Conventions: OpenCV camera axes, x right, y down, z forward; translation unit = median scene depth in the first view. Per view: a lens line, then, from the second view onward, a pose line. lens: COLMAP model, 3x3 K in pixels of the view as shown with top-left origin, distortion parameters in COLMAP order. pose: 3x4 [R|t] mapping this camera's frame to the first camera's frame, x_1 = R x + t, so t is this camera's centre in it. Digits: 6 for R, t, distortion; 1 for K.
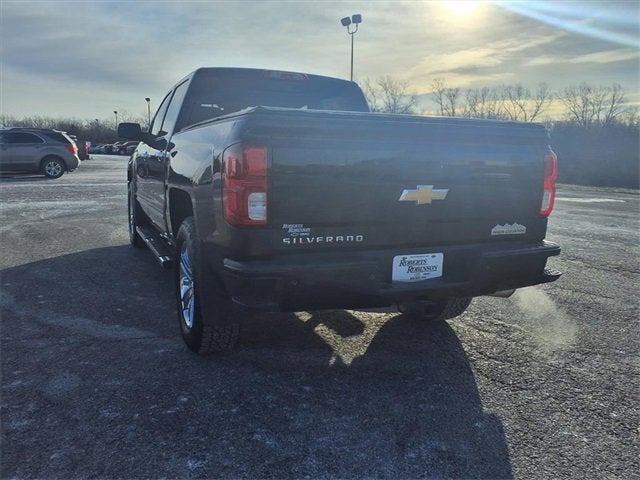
lens RADIAL K [[506.4, 0, 313.8], [0, 506.4, 236.6], [0, 0, 1]] dist [0.046383, -0.057778]
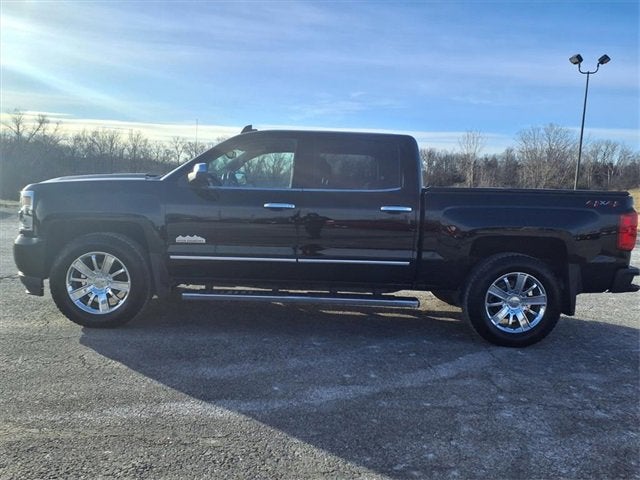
lens RADIAL K [[506.4, 0, 314.6], [0, 506.4, 240.1], [0, 0, 1]] dist [0.046383, -0.057778]
pose [[0.402101, -0.096174, 0.910530, -1.879705], [0.112827, 0.992093, 0.054963, -0.230866], [-0.908617, 0.080631, 0.409773, 0.989874]]
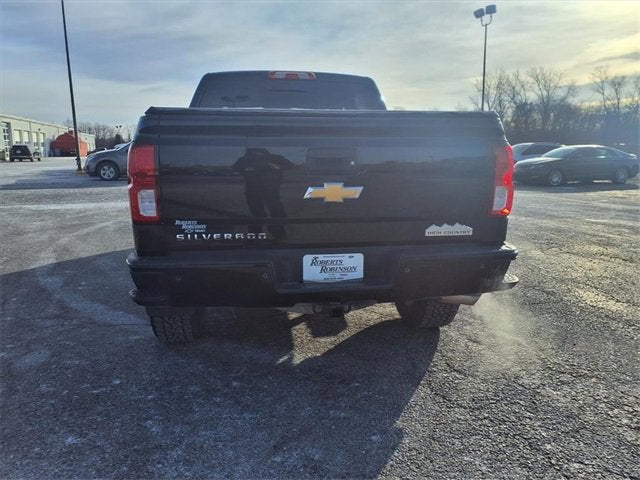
lens RADIAL K [[506.4, 0, 319.9], [0, 506.4, 233.6], [0, 0, 1]] dist [0.046383, -0.057778]
pose [[0.966964, 0.020063, -0.254124, 0.370254], [-0.021607, 0.999761, -0.003286, -0.000359], [0.253997, 0.008668, 0.967166, 0.055134]]
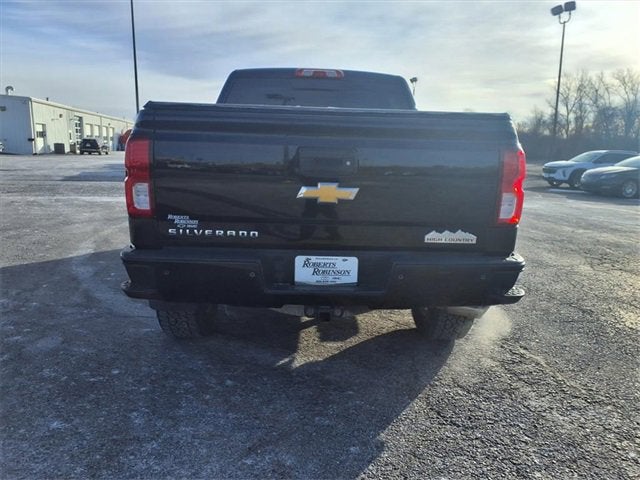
lens RADIAL K [[519.4, 0, 324.6], [0, 519.4, 234.1], [0, 0, 1]] dist [0.045431, -0.054434]
pose [[0.932961, 0.062168, -0.354569, 0.470425], [-0.067604, 0.997708, -0.002951, -0.002639], [0.353573, 0.026724, 0.935025, 0.088350]]
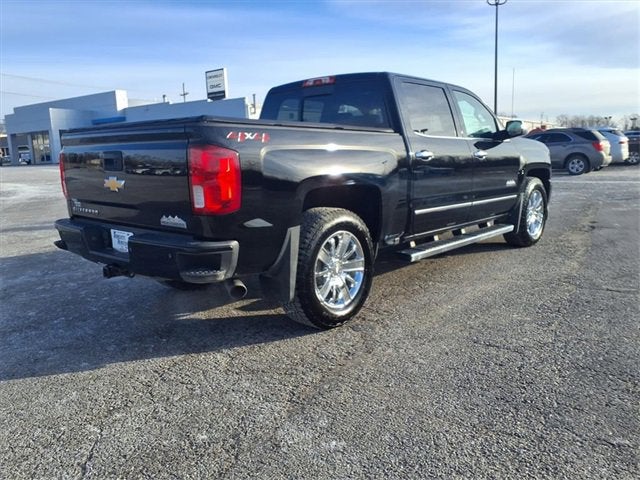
lens RADIAL K [[506.4, 0, 340.7], [0, 506.4, 239.5], [0, 0, 1]] dist [0.046383, -0.057778]
pose [[0.440919, 0.126889, -0.888532, 1.392134], [-0.117977, 0.989561, 0.082773, -0.100993], [0.889759, 0.068330, 0.451286, 0.791918]]
